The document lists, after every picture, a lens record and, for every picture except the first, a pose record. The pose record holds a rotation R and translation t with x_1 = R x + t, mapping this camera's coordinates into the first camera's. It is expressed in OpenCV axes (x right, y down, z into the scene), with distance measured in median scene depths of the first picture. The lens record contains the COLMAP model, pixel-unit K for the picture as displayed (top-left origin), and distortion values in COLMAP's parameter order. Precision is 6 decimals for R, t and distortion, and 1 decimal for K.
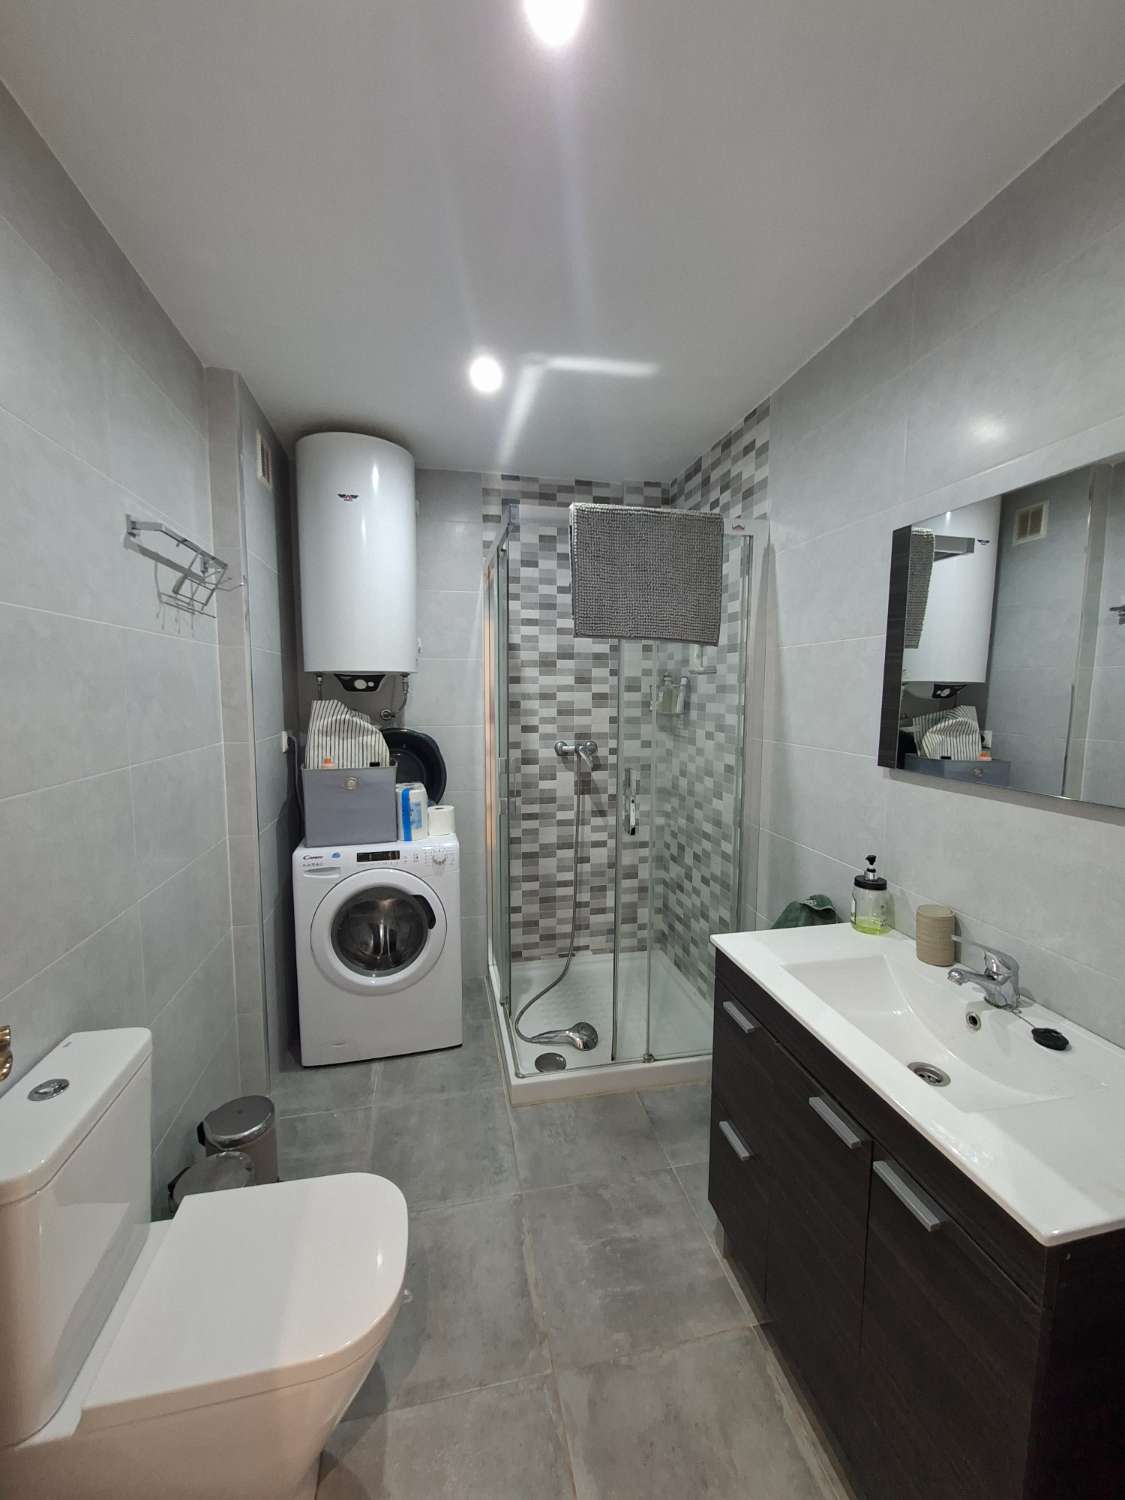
lens RADIAL K [[592.3, 0, 558.6], [0, 592.3, 749.9], [0, 0, 1]] dist [-0.001902, 0.000914]
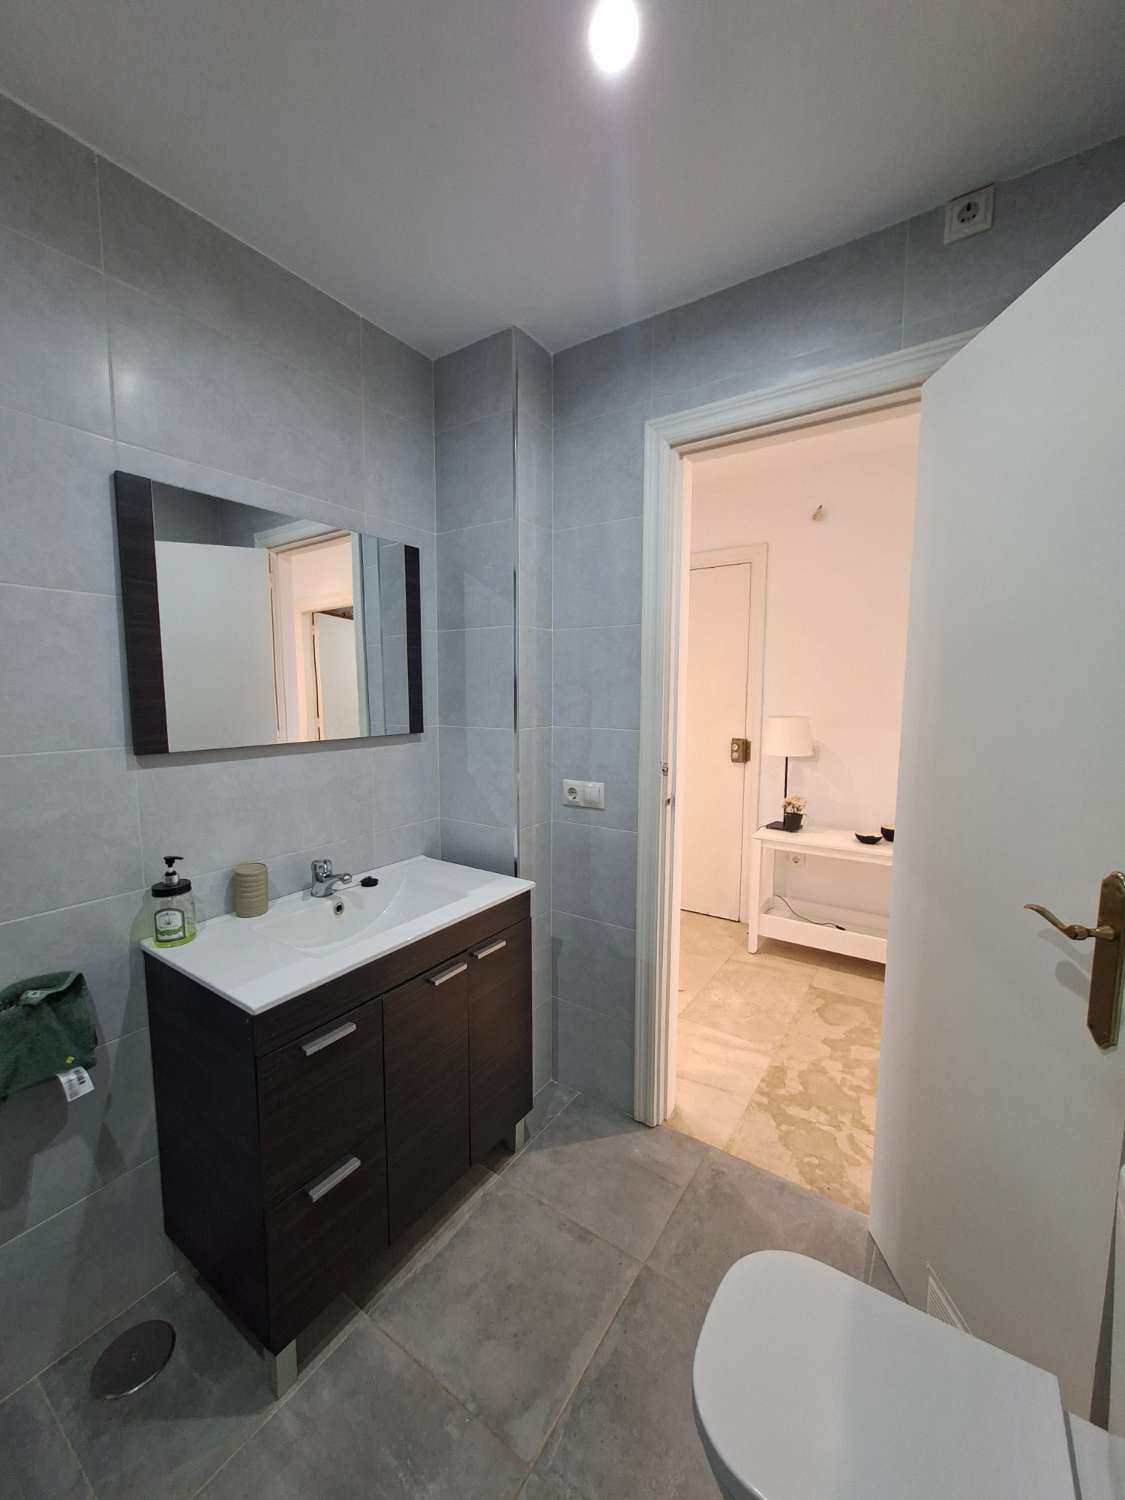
lens RADIAL K [[592.3, 0, 558.6], [0, 592.3, 749.9], [0, 0, 1]] dist [-0.001902, 0.000914]
pose [[-0.695747, -0.080909, 0.713716, -0.554621], [0.067249, 0.981934, 0.176871, -0.104963], [-0.715132, 0.171054, -0.677736, 1.367300]]
